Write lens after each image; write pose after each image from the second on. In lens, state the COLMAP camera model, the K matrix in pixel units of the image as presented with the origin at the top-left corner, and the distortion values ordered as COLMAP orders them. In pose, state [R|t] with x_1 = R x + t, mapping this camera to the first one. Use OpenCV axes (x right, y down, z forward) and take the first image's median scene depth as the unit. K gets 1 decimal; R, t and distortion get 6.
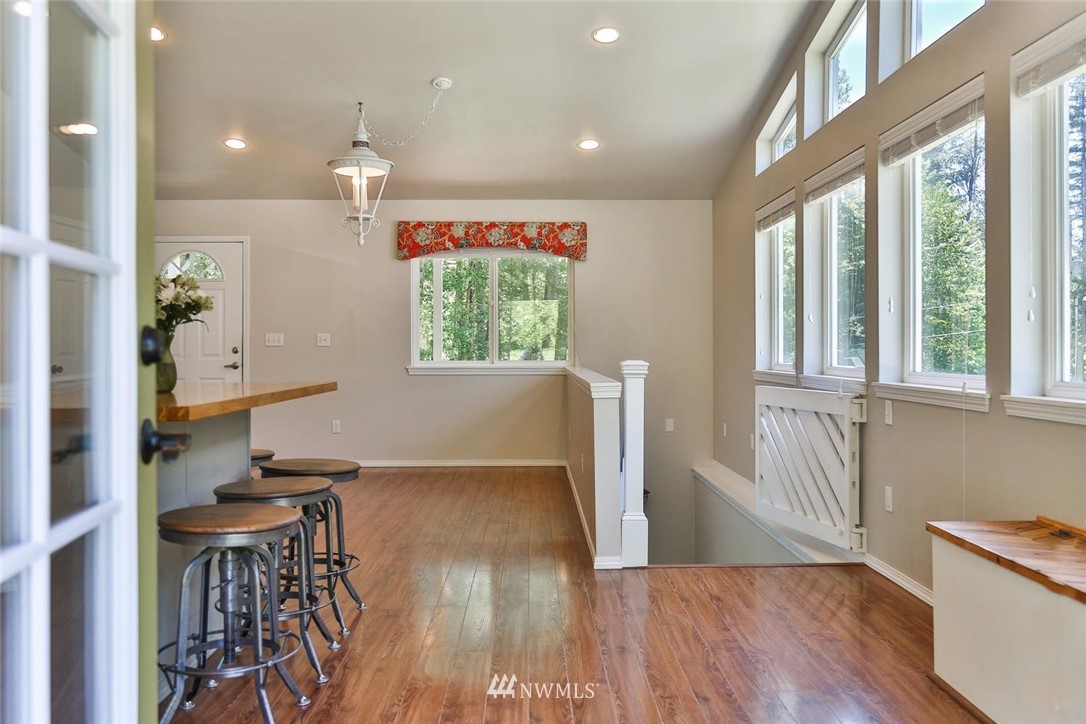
lens RADIAL K [[917.5, 0, 536.8], [0, 917.5, 340.5], [0, 0, 1]] dist [0.037346, -0.029051]
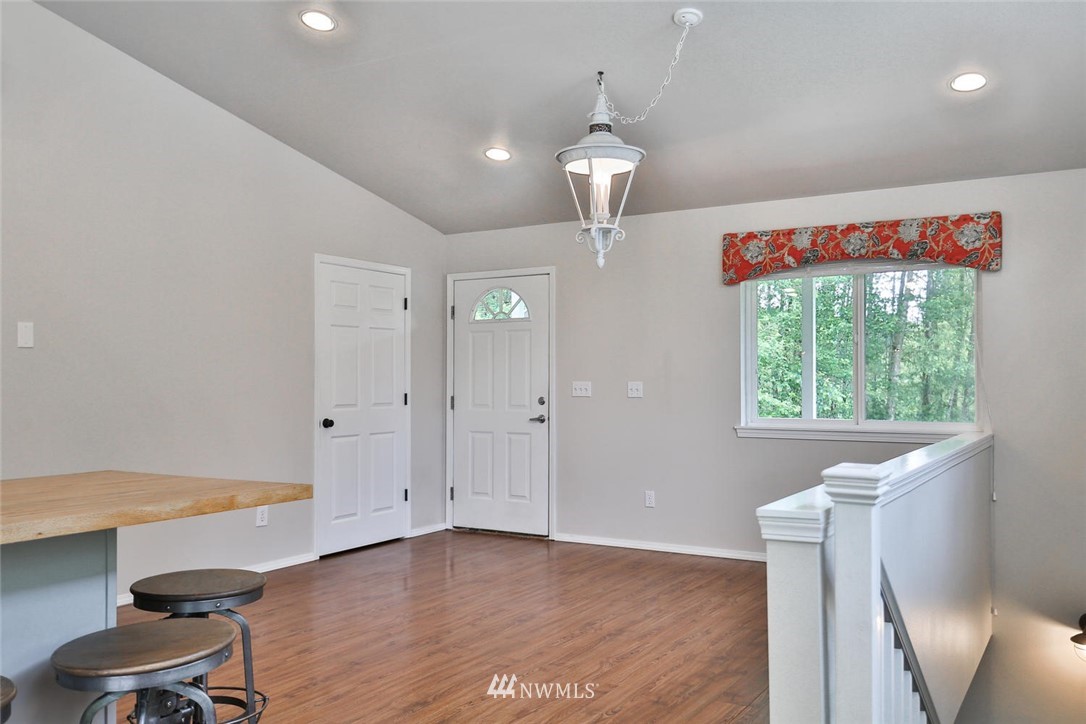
lens RADIAL K [[917.5, 0, 545.2], [0, 917.5, 365.3], [0, 0, 1]] dist [0.037346, -0.029051]
pose [[0.855466, -0.006460, -0.517819, 0.116409], [0.001423, 0.999948, -0.010125, -0.013853], [0.517858, 0.007925, 0.855430, 0.276065]]
